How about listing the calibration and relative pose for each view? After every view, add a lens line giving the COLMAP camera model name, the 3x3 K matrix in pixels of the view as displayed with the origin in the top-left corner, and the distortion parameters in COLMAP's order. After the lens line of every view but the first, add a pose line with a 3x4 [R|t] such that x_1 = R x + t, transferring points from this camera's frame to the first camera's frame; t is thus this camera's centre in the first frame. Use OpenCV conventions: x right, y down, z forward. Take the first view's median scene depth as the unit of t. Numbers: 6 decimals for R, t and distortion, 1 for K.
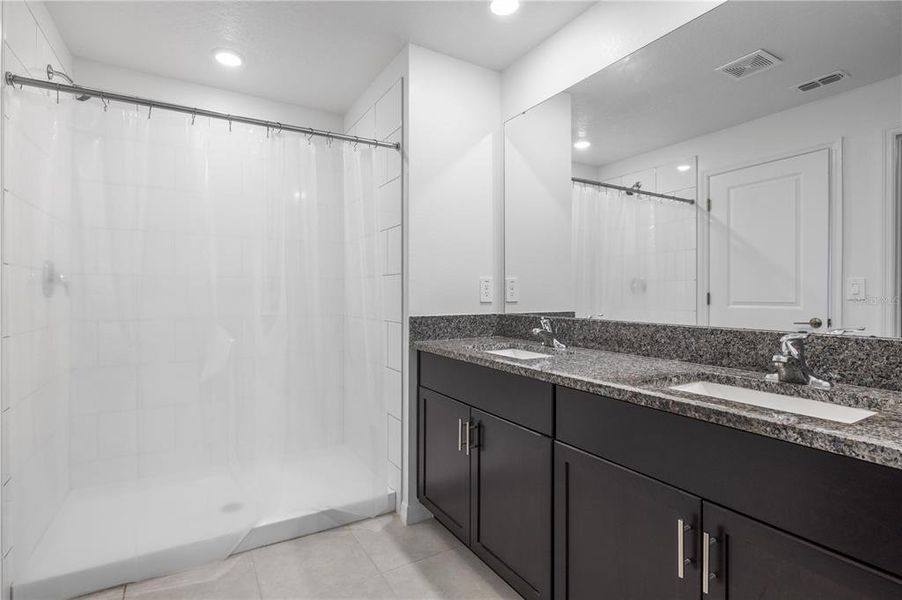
lens RADIAL K [[438.6, 0, 451.0], [0, 438.6, 300.0], [0, 0, 1]] dist [-0.000022, 0.000184]
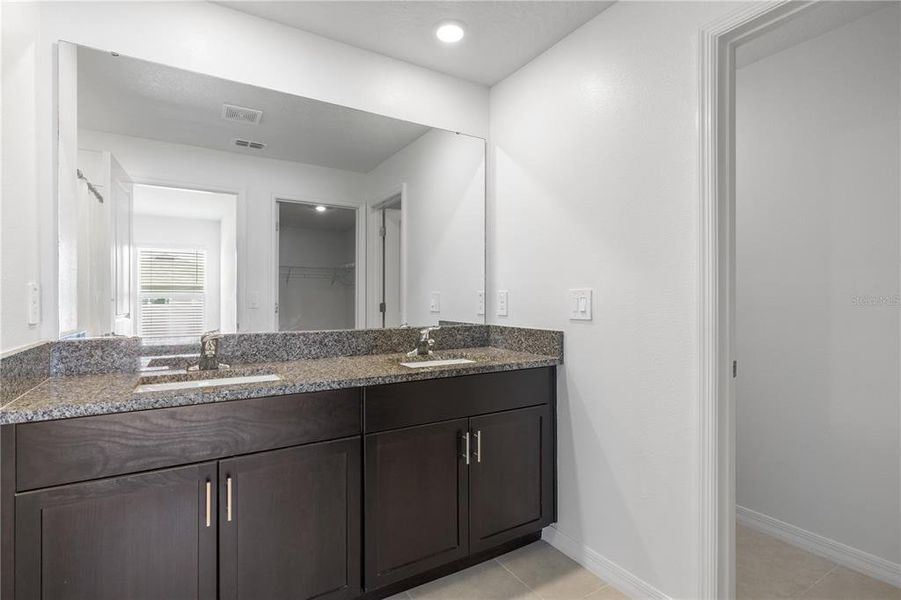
lens RADIAL K [[438.1, 0, 450.5], [0, 438.1, 300.0], [0, 0, 1]] dist [-0.000022, 0.000184]
pose [[-0.014183, -0.005588, 0.999884, -0.854721], [0.010937, 0.999924, 0.005743, -0.041541], [-0.999840, 0.011017, -0.014121, 0.707468]]
